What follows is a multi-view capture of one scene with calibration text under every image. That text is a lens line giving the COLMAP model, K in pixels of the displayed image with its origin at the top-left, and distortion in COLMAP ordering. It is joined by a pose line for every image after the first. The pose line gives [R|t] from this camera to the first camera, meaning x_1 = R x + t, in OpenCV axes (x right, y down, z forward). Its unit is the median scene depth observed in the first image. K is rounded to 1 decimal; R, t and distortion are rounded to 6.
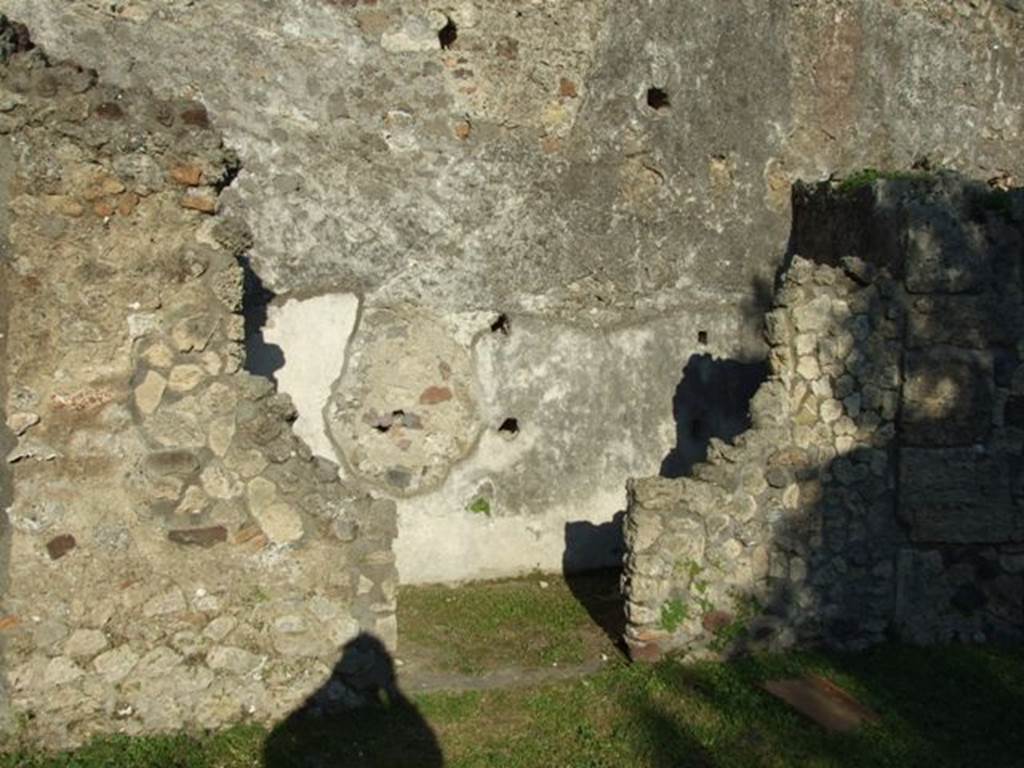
lens RADIAL K [[799.1, 0, 514.2], [0, 799.1, 368.8], [0, 0, 1]] dist [-0.053335, 0.041006]
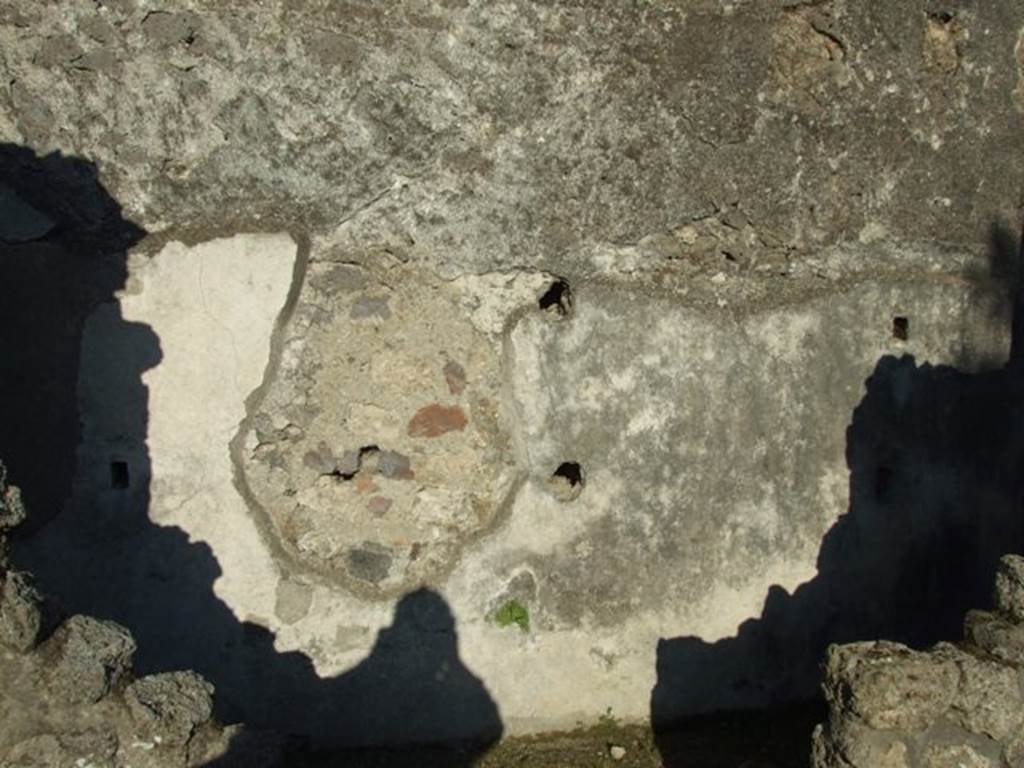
lens RADIAL K [[788.8, 0, 523.8], [0, 788.8, 362.3], [0, 0, 1]] dist [-0.026526, 0.008251]
pose [[0.997735, 0.028390, -0.060977, -0.004662], [-0.026849, 0.999303, 0.025945, -0.024013], [0.061671, -0.024249, 0.997802, 0.451228]]
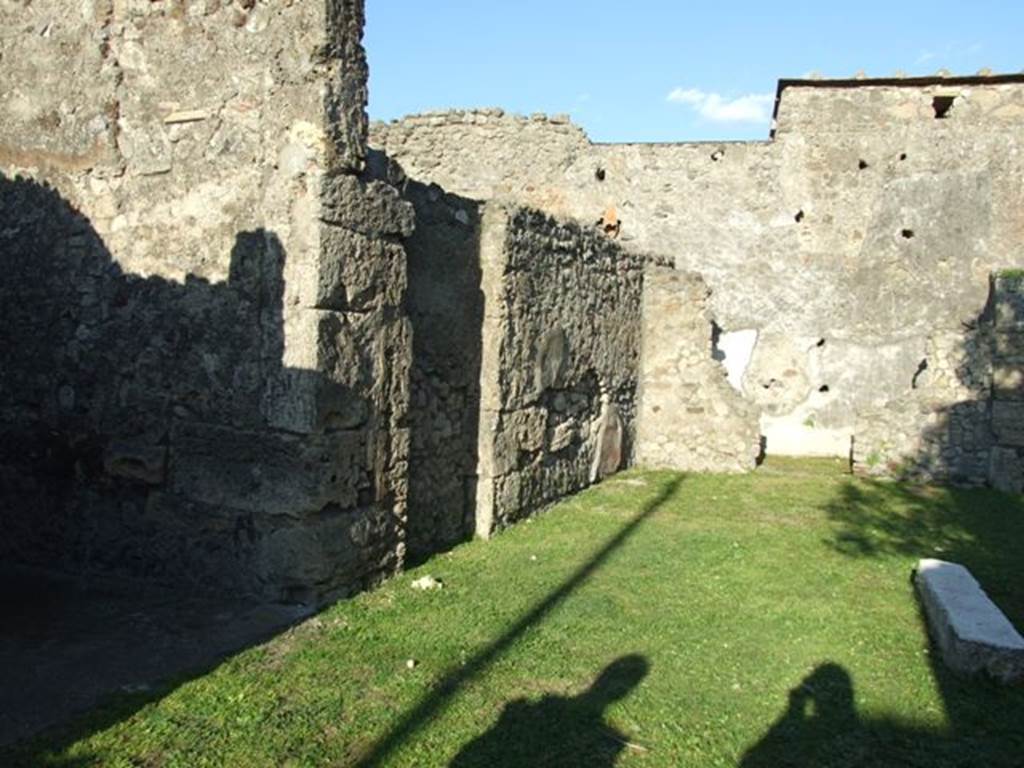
lens RADIAL K [[799.1, 0, 519.8], [0, 799.1, 365.1], [0, 0, 1]] dist [-0.053335, 0.041006]
pose [[0.854230, 0.027109, -0.519188, 0.429559], [-0.032872, 0.999458, -0.001900, 0.039906], [0.518855, 0.018690, 0.854658, -1.381439]]
